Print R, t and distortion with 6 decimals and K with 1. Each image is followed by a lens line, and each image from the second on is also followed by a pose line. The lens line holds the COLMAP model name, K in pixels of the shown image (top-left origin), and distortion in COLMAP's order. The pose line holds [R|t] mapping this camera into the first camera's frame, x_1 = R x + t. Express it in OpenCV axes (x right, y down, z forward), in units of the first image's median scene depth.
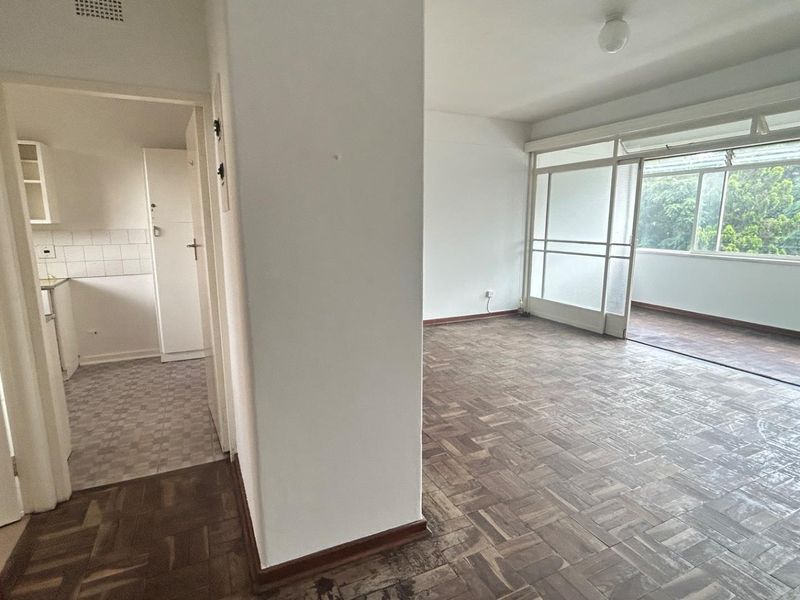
lens RADIAL K [[432.3, 0, 399.5], [0, 432.3, 299.3], [0, 0, 1]] dist [-0.003421, 0.003189]
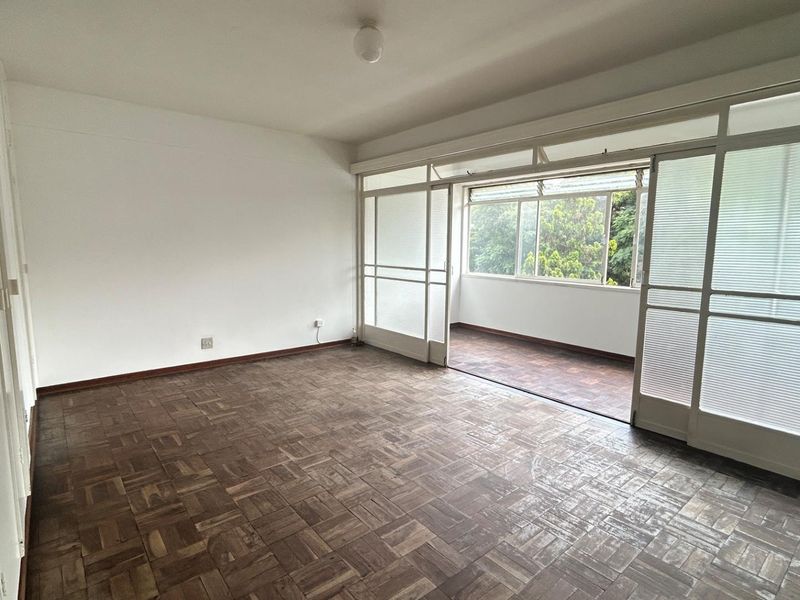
lens RADIAL K [[432.3, 0, 396.4], [0, 432.3, 301.8], [0, 0, 1]] dist [-0.003421, 0.003189]
pose [[0.970978, -0.021222, 0.238227, 0.213179], [0.032086, 0.998610, -0.041821, -0.020784], [-0.237009, 0.048251, 0.970309, 0.088311]]
